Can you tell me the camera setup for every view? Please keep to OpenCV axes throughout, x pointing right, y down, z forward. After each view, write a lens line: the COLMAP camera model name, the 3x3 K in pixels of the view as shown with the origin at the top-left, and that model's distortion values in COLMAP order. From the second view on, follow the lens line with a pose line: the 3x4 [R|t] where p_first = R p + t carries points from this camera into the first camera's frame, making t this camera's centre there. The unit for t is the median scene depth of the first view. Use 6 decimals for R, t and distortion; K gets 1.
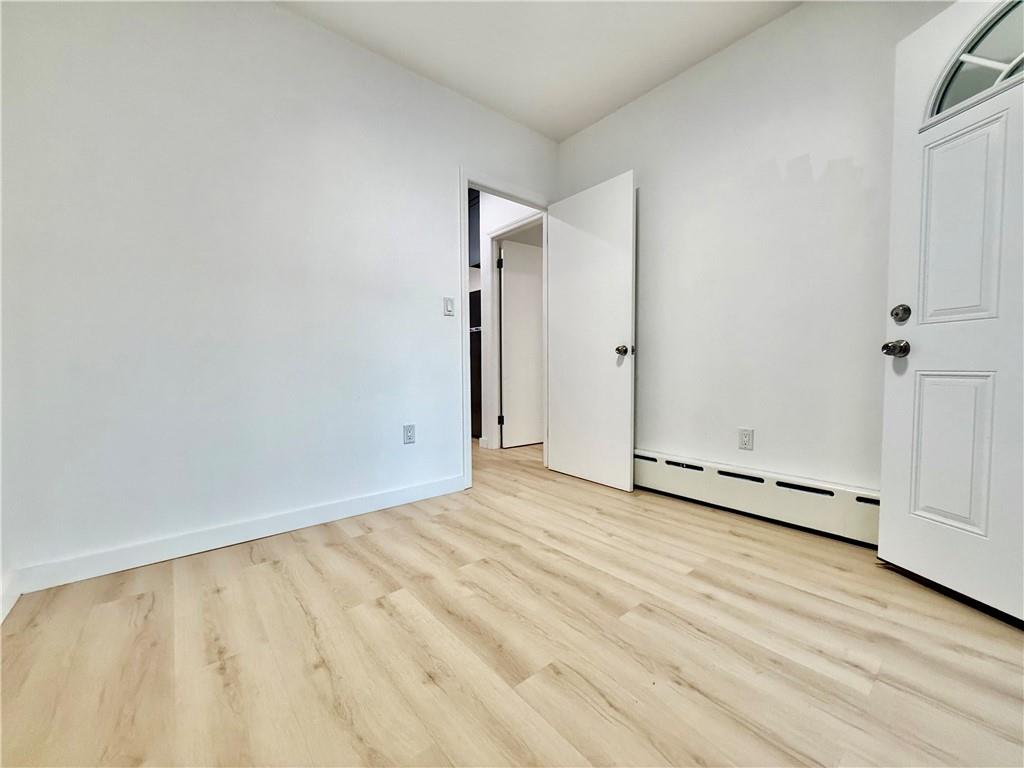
lens RADIAL K [[406.5, 0, 511.9], [0, 406.5, 383.8], [0, 0, 1]] dist [-0.001384, 0.000114]
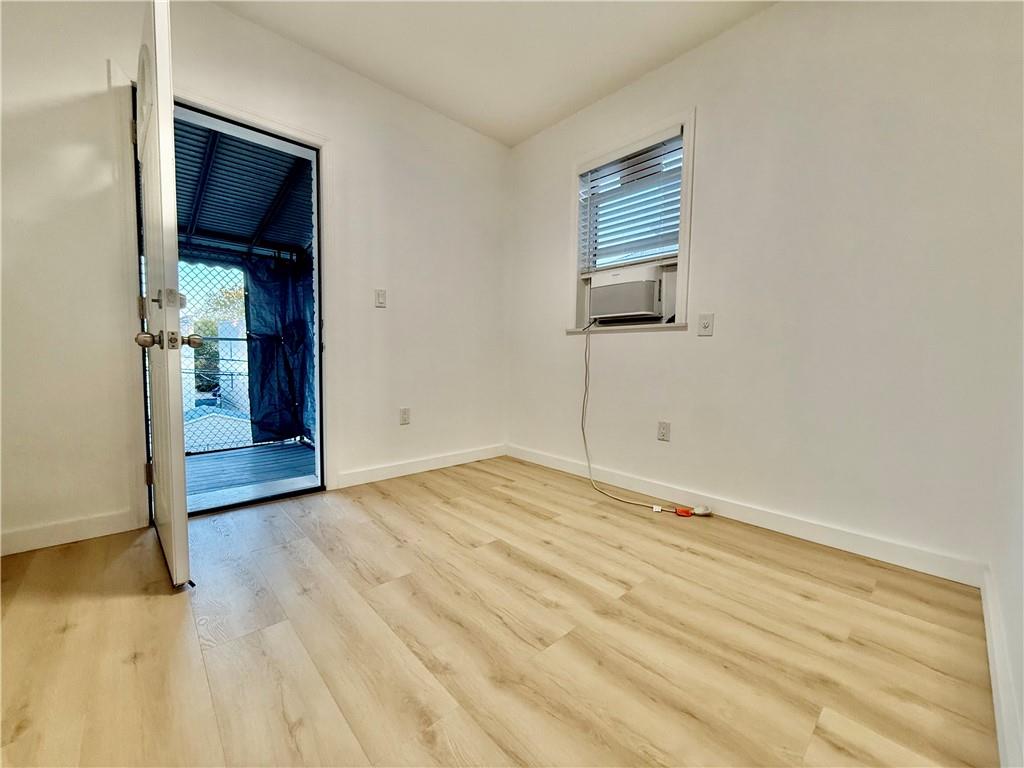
lens RADIAL K [[406.5, 0, 512.2], [0, 406.5, 383.7], [0, 0, 1]] dist [-0.001384, 0.000114]
pose [[-0.998967, -0.006316, -0.045005, 0.022621], [-0.011158, 0.994071, 0.108161, -0.089190], [0.044055, 0.108551, -0.993114, 1.804657]]
